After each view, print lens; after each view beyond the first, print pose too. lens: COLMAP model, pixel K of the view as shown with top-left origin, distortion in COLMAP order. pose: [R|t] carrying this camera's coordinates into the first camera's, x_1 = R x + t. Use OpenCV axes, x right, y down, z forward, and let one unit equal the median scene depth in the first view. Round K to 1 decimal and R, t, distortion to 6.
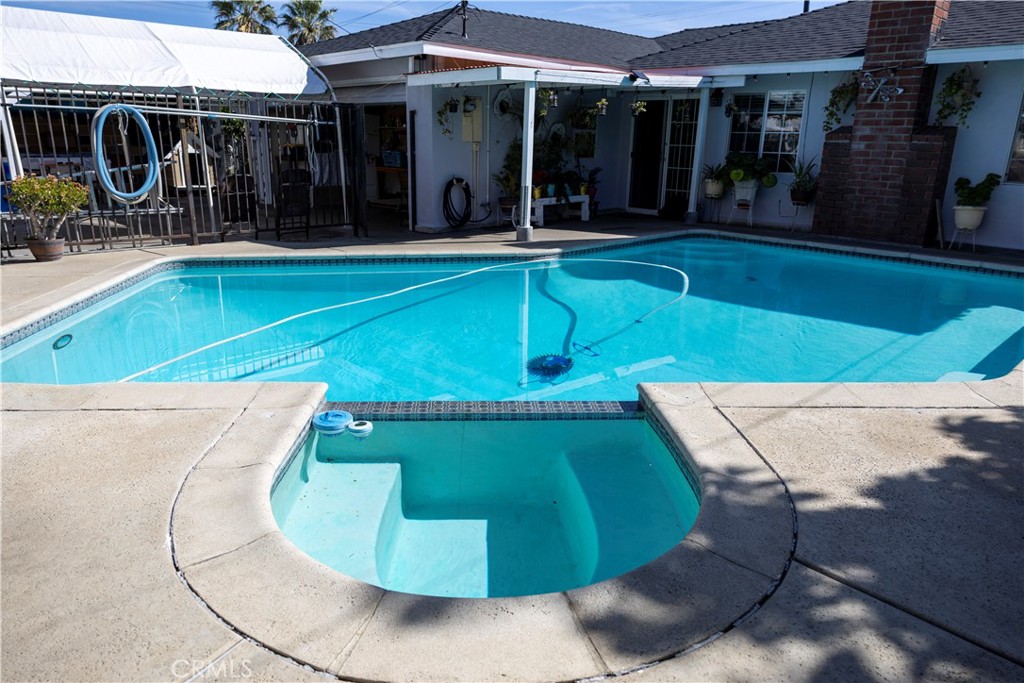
lens RADIAL K [[683.7, 0, 513.9], [0, 683.7, 364.9], [0, 0, 1]] dist [0.001808, 0.000611]
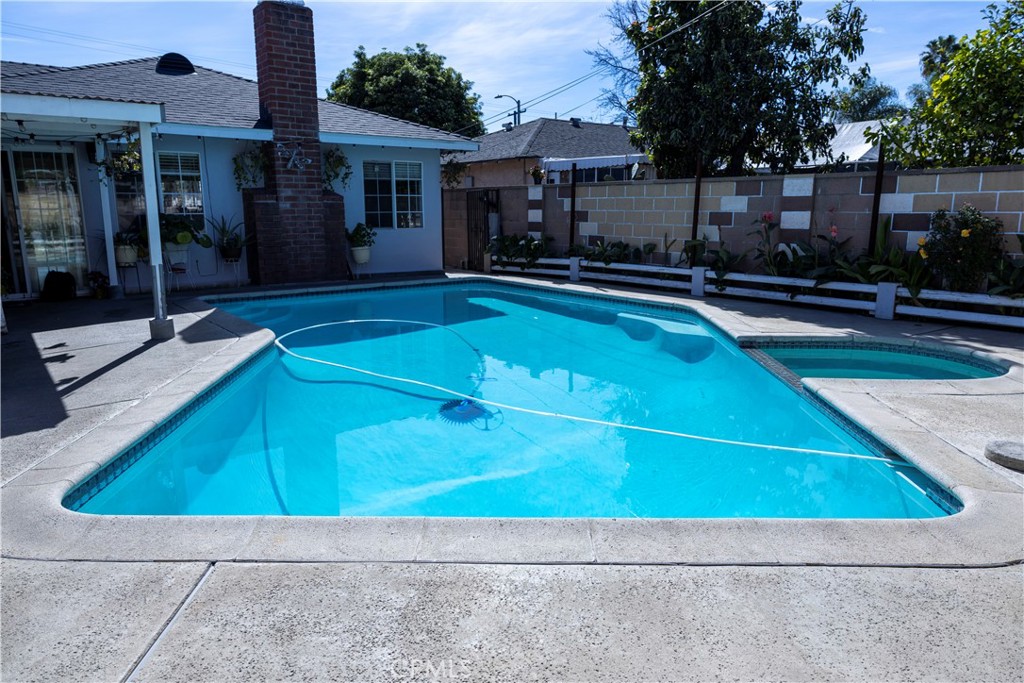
lens RADIAL K [[683.7, 0, 513.9], [0, 683.7, 364.9], [0, 0, 1]] dist [0.001808, 0.000611]
pose [[0.095863, -0.239135, 0.966243, -0.659615], [0.318443, 0.927066, 0.197846, -0.179413], [-0.943082, 0.288727, 0.165023, 0.534675]]
